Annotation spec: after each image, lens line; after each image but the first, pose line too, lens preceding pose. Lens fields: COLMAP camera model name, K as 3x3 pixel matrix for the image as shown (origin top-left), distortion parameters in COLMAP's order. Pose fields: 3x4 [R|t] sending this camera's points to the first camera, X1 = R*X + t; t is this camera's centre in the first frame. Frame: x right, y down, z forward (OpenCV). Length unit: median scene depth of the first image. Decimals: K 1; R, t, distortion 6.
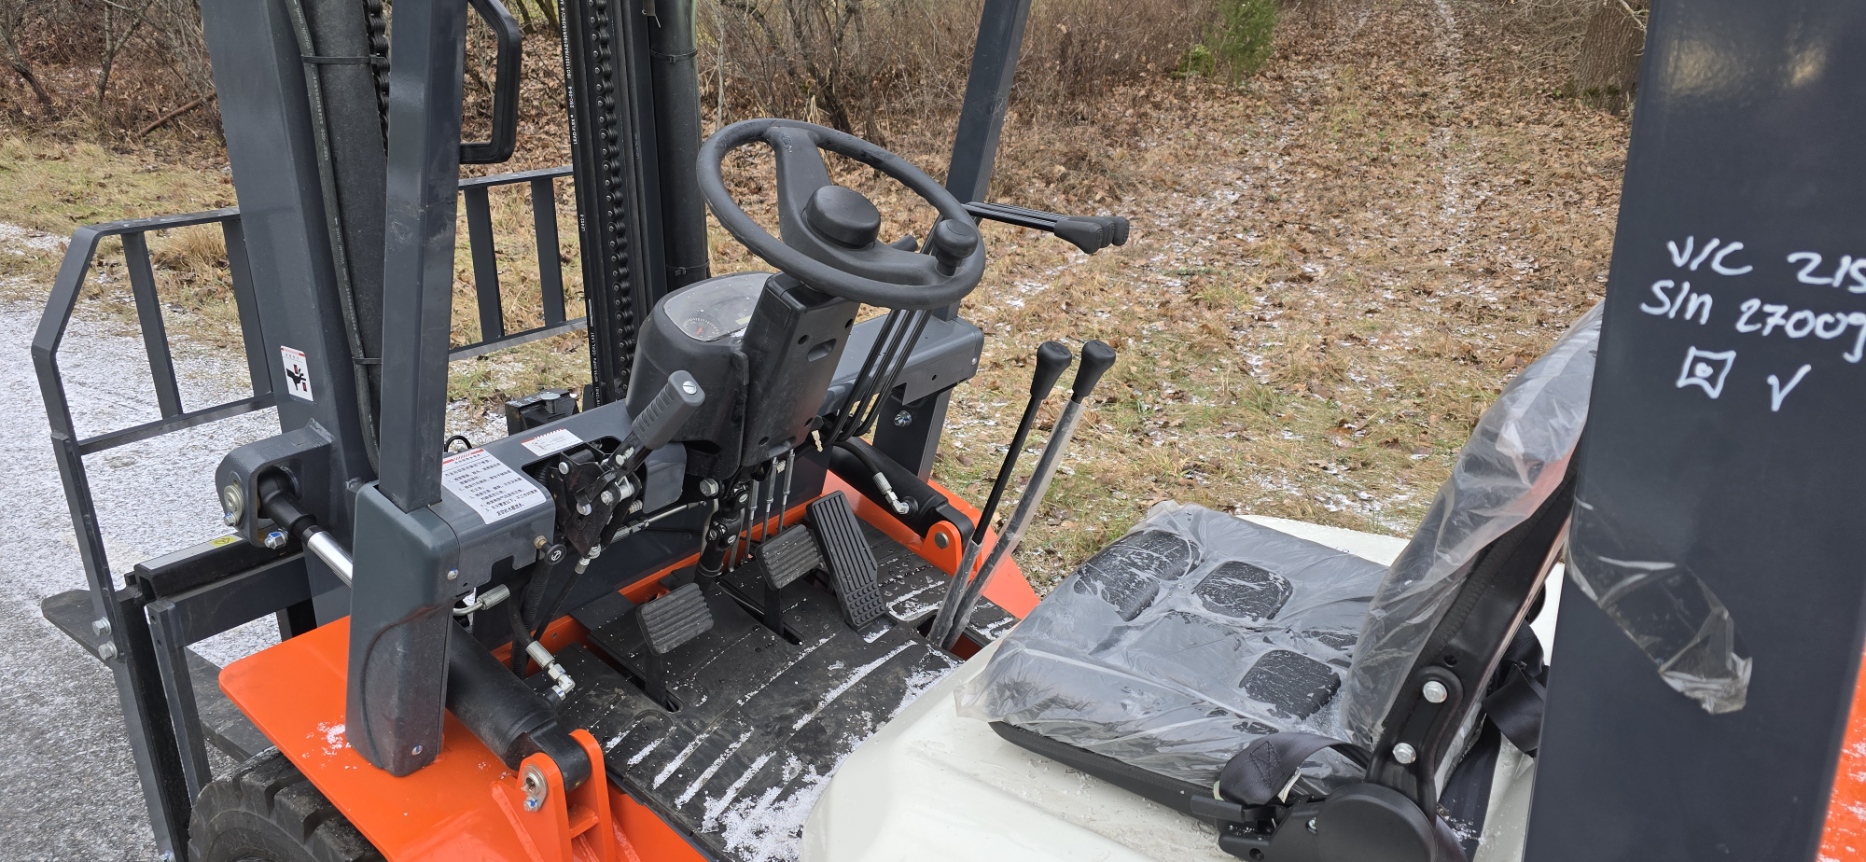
lens RADIAL K [[1270.7, 0, 919.3], [0, 1270.7, 449.2], [0, 0, 1]] dist [0.025867, -0.010805]
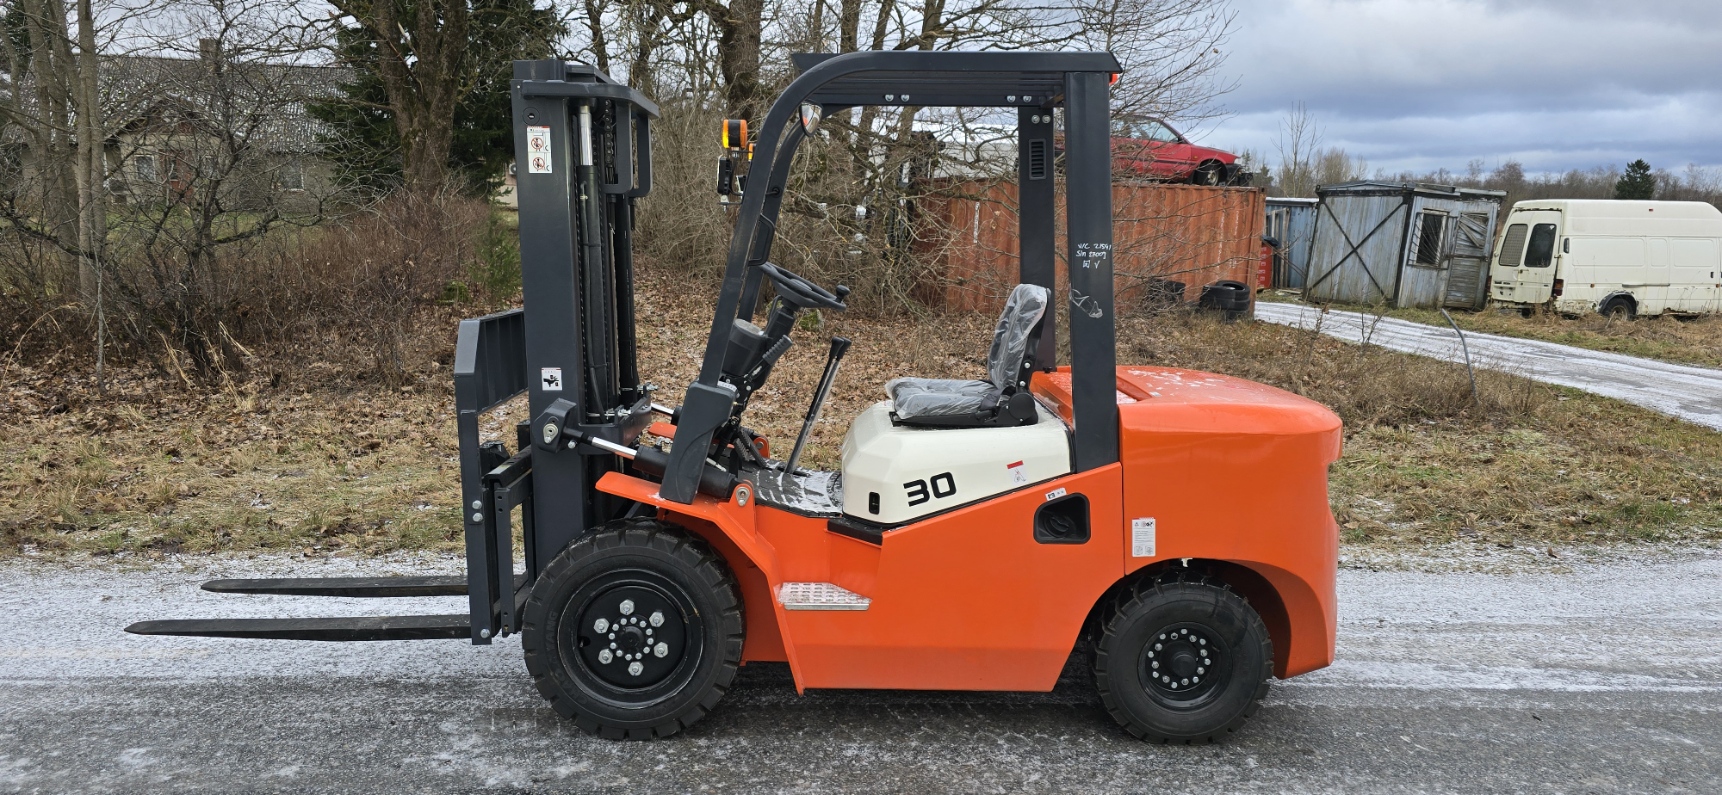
lens RADIAL K [[1172.6, 0, 855.2], [0, 1172.6, 392.9], [0, 0, 1]] dist [0.025867, -0.010805]
pose [[0.795441, -0.094785, 0.598574, -1.483966], [0.223160, 0.964104, -0.143889, 0.438483], [-0.563448, 0.248033, 0.788039, -1.076716]]
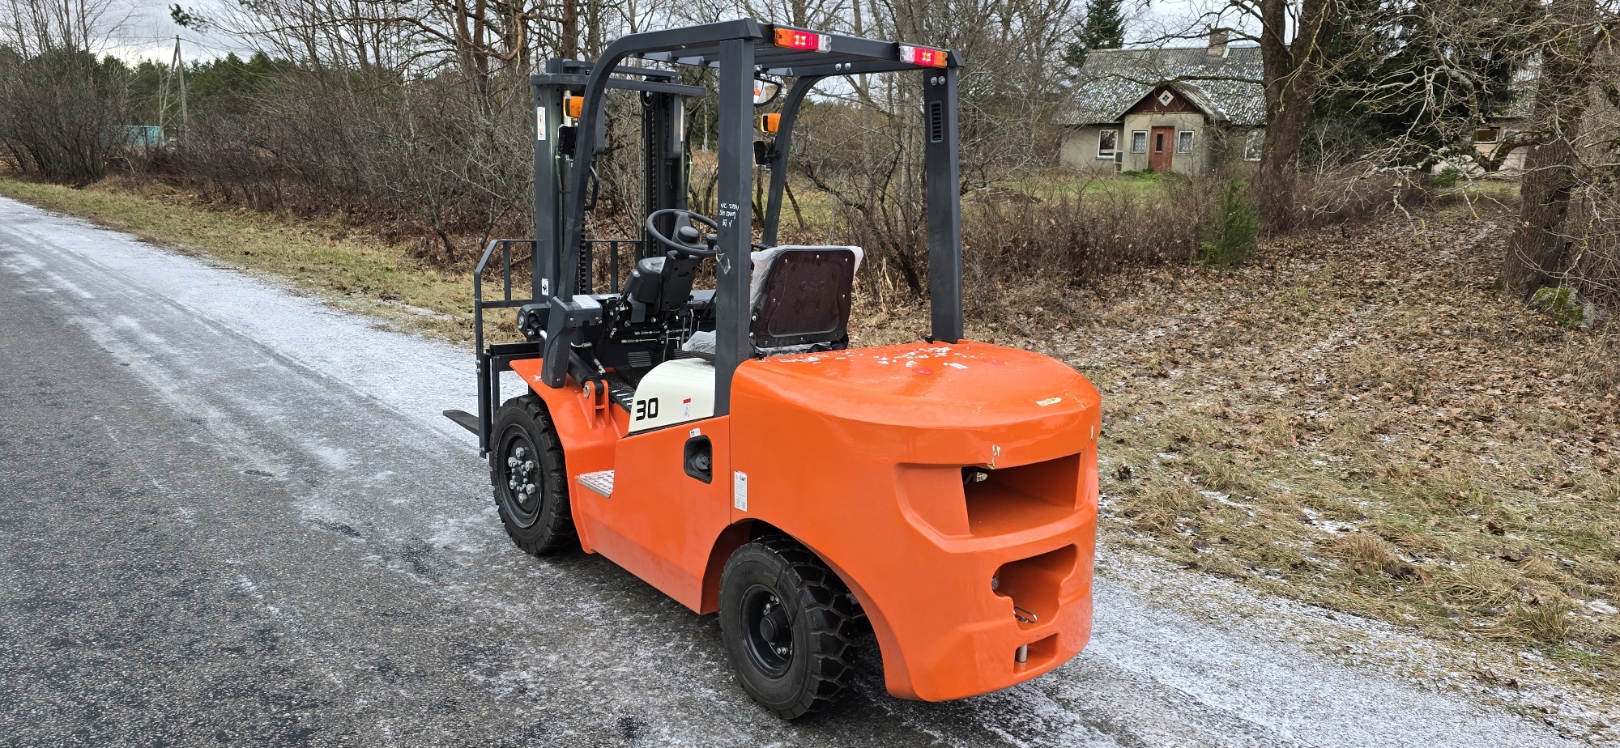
lens RADIAL K [[1103.2, 0, 819.1], [0, 1103.2, 368.4], [0, 0, 1]] dist [0.025867, -0.010805]
pose [[0.968775, 0.060311, -0.240495, 0.971406], [-0.106629, 0.977029, -0.184512, 0.654974], [0.223842, 0.204394, 0.952952, -1.637465]]
